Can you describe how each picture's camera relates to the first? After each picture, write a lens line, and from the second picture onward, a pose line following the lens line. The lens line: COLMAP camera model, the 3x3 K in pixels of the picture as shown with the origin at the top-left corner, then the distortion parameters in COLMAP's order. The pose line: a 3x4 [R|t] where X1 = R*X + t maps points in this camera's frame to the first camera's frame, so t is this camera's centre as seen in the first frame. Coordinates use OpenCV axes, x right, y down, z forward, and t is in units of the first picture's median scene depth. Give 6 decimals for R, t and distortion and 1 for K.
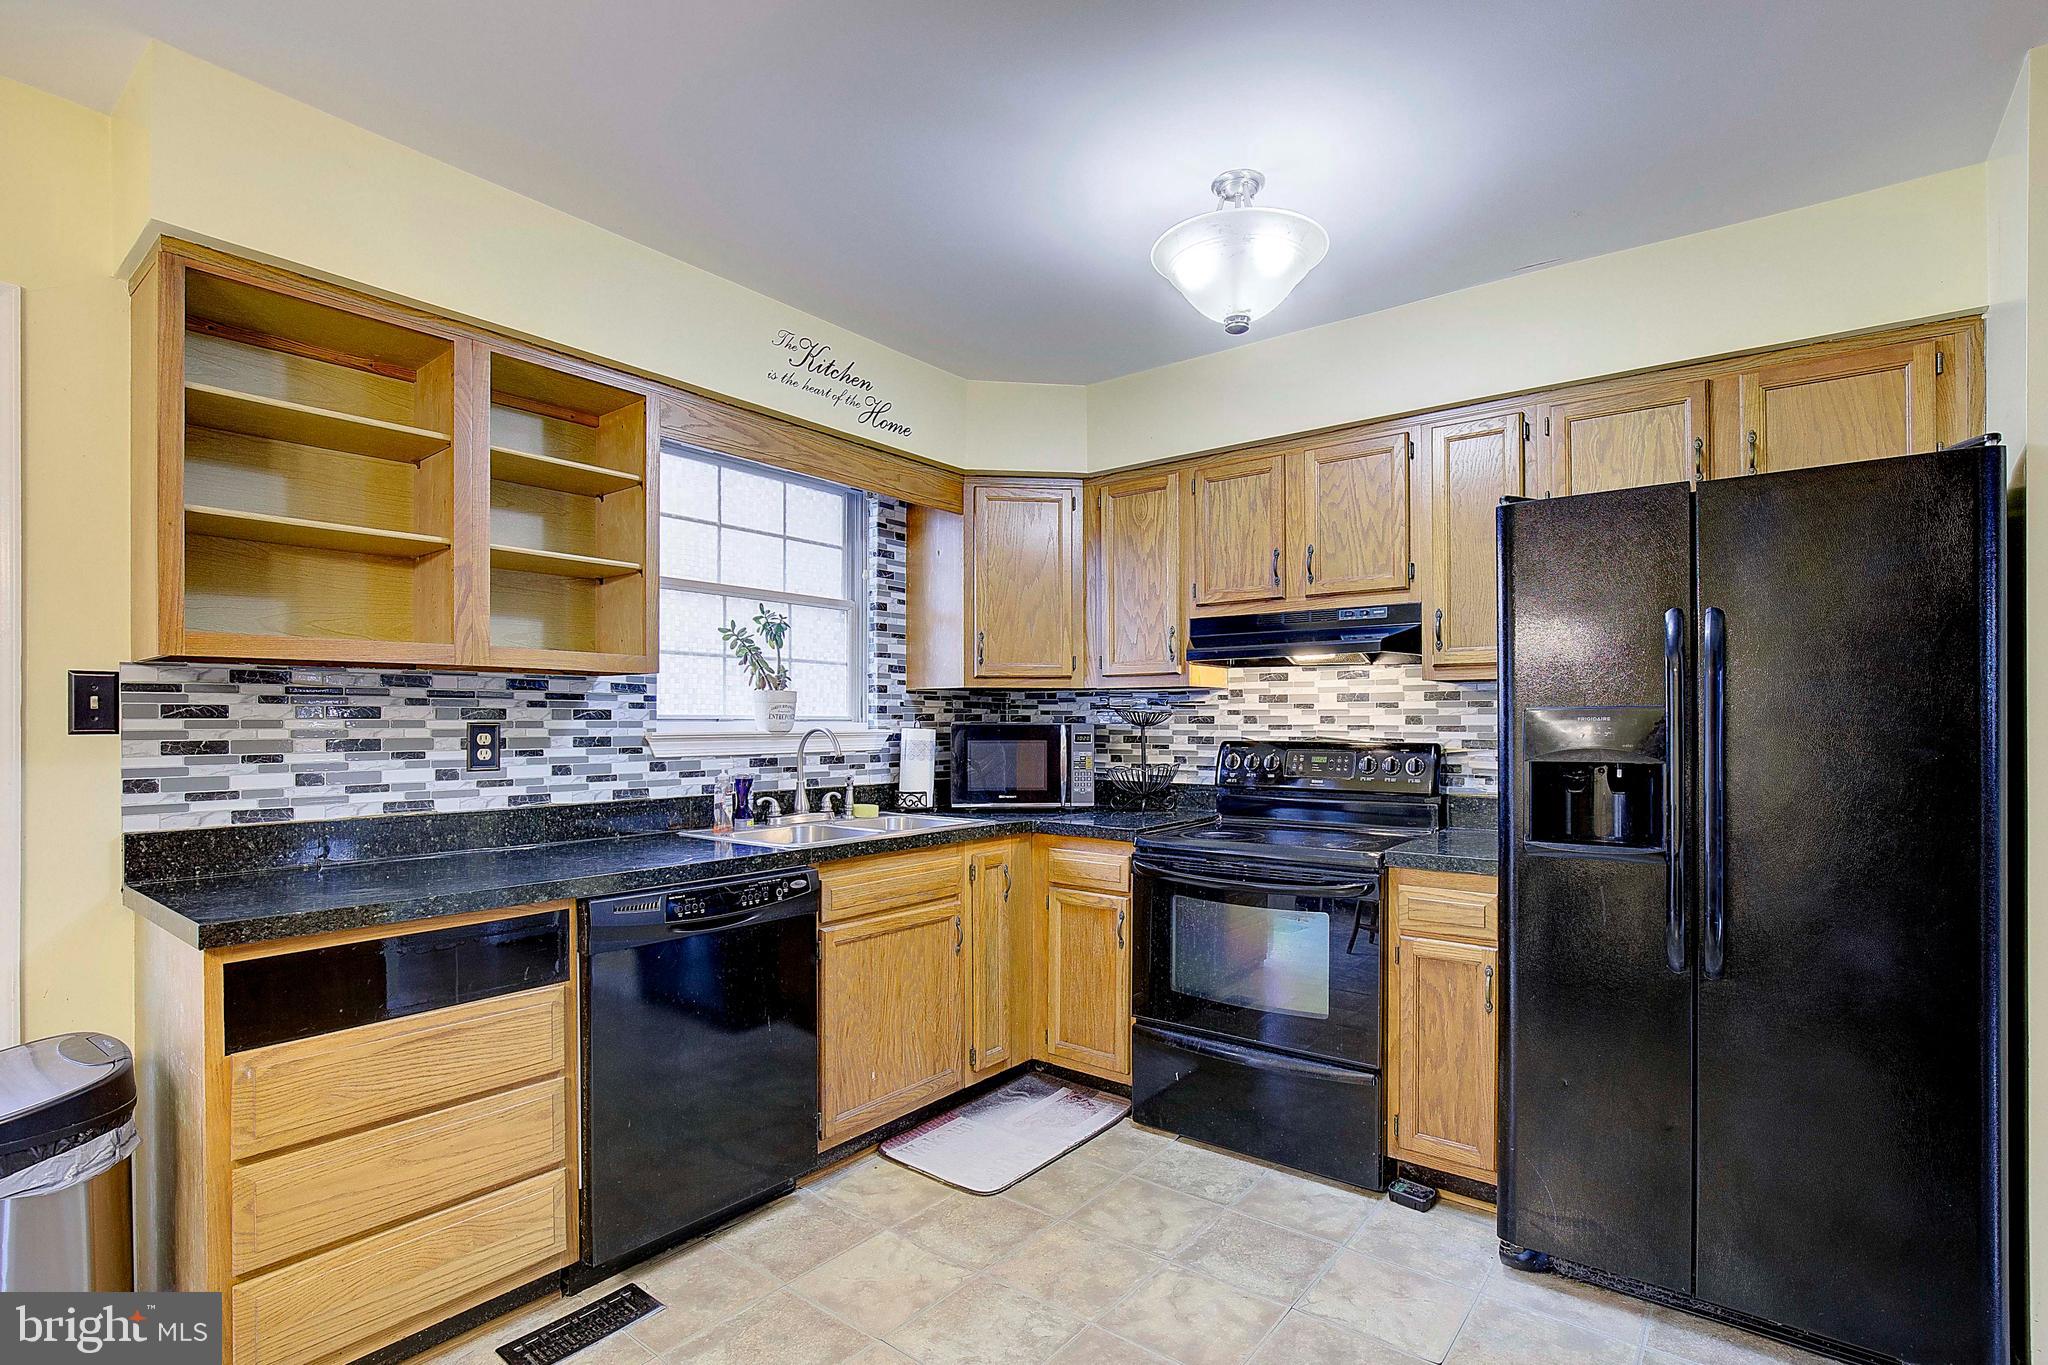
lens RADIAL K [[945.1, 0, 1026.4], [0, 945.1, 716.7], [0, 0, 1]] dist [0.000213, -0.000158]
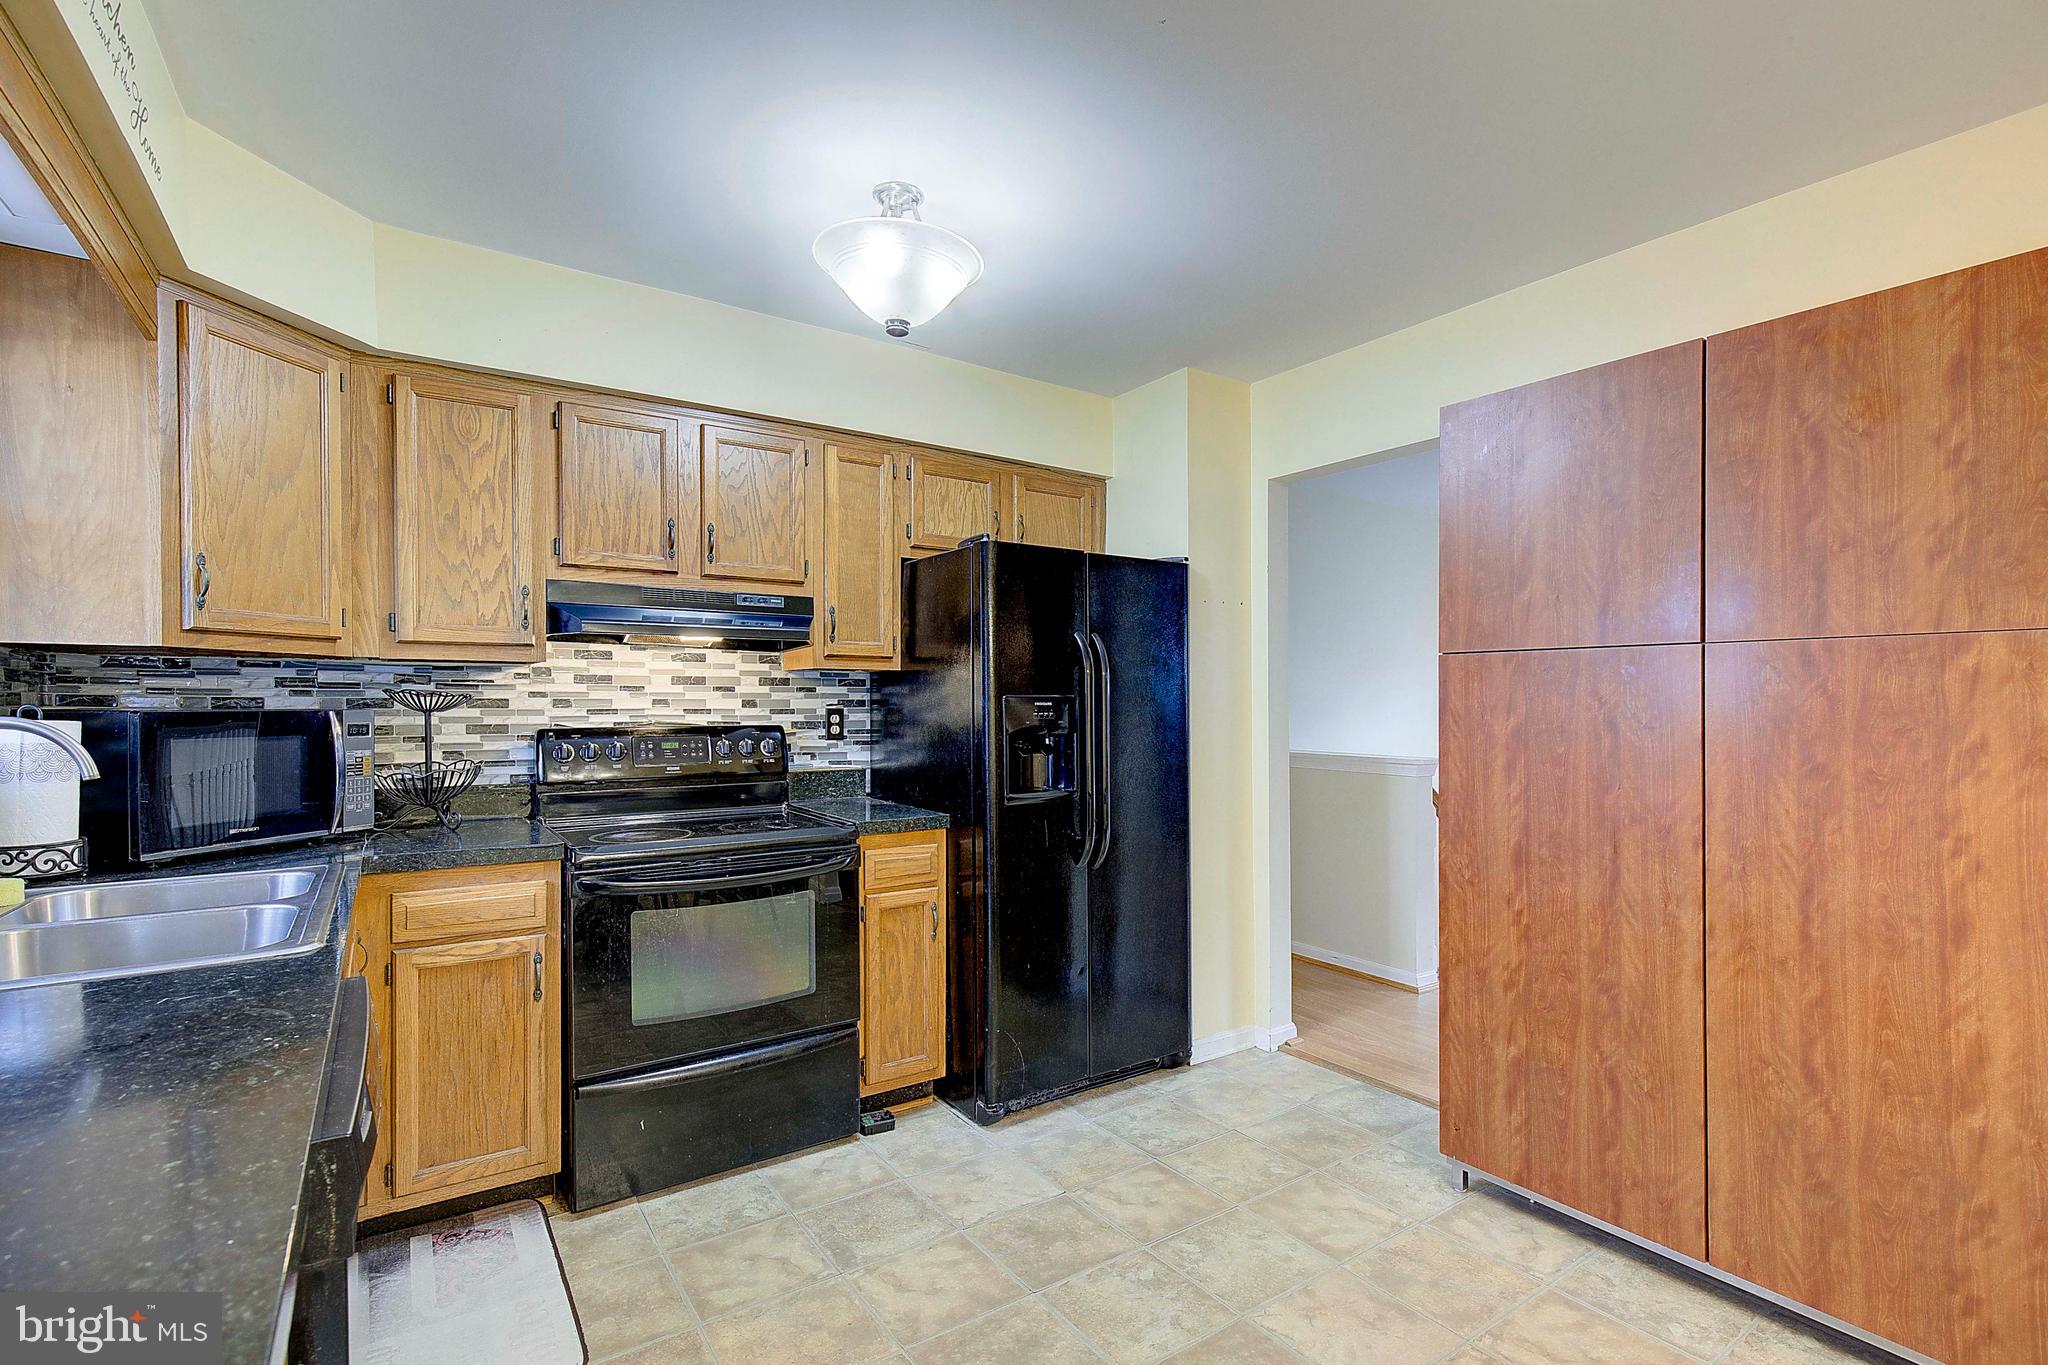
lens RADIAL K [[965.2, 0, 1024.0], [0, 965.2, 682.5], [0, 0, 1]] dist [0.000189, 0.000086]
pose [[0.314273, 0.020794, 0.949105, -0.522226], [-0.004446, 0.999781, -0.020432, 0.000548], [-0.949322, 0.002201, 0.314297, 0.375053]]
